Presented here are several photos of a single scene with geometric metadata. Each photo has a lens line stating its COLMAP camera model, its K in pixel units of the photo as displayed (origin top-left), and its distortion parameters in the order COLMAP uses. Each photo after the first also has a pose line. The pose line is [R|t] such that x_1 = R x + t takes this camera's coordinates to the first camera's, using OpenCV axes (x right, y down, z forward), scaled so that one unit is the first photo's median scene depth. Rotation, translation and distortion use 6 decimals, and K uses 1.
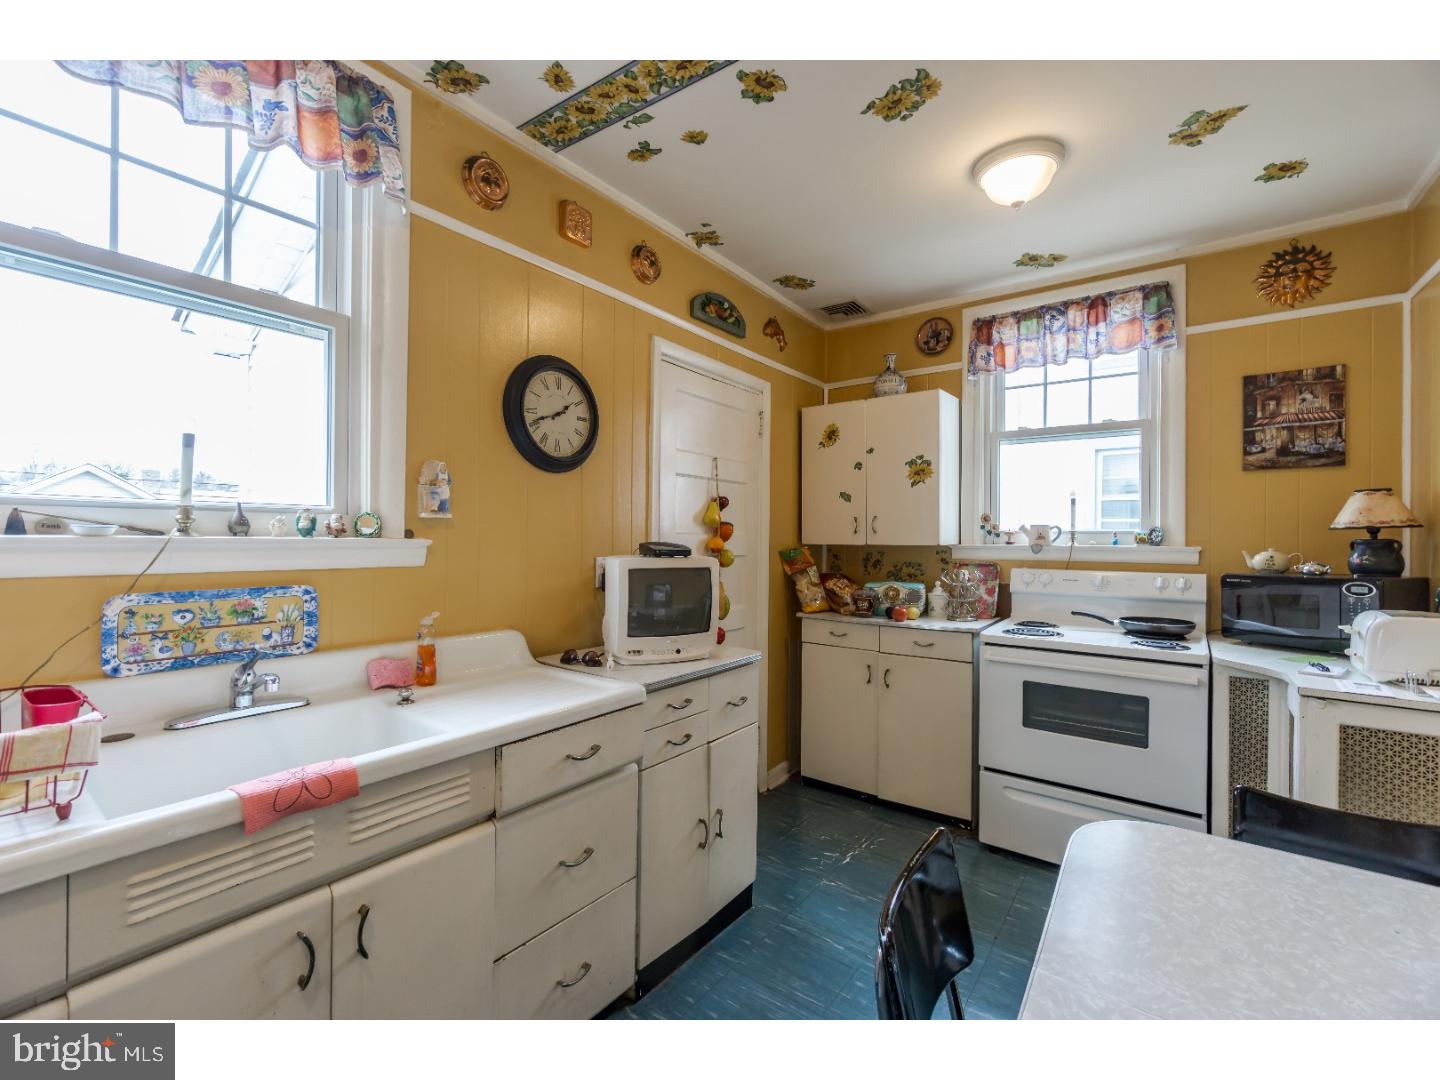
lens RADIAL K [[612.9, 0, 720.0], [0, 612.9, 540.0], [0, 0, 1]] dist [-0.003903, 0.000837]
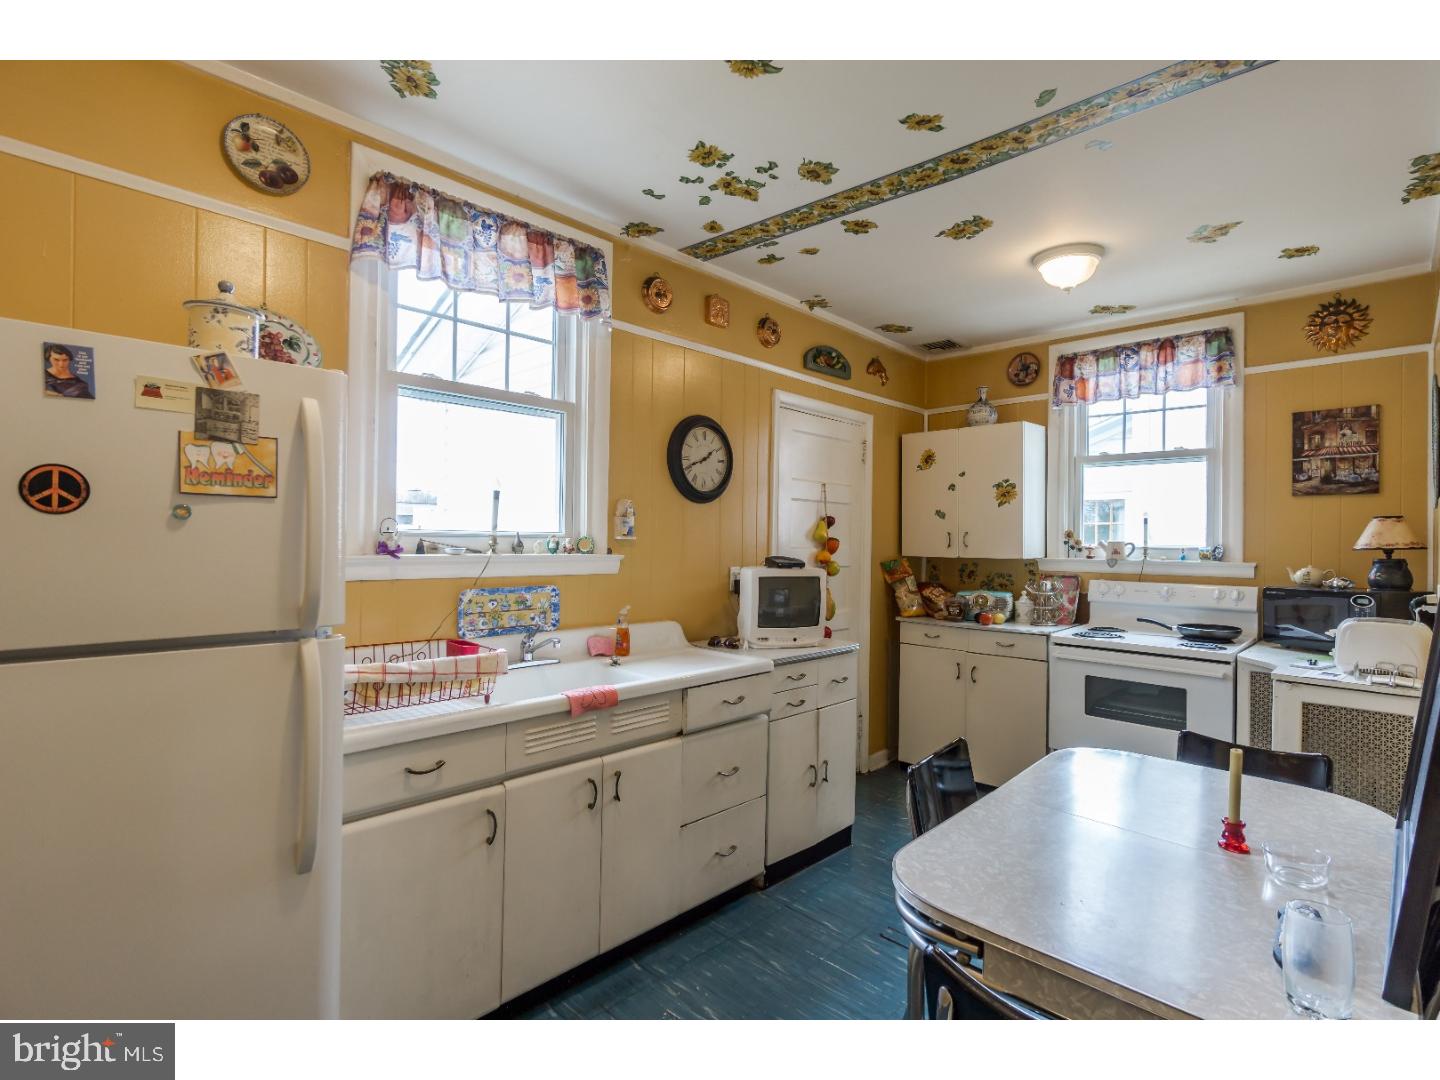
lens RADIAL K [[693.0, 0, 751.3], [0, 693.0, 539.9], [0, 0, 1]] dist [-0.000166, -0.000246]
pose [[0.993735, 0.005265, -0.111637, 0.003180], [-0.005858, 0.999970, -0.004981, -0.019936], [0.111607, 0.005604, 0.993737, -0.386566]]
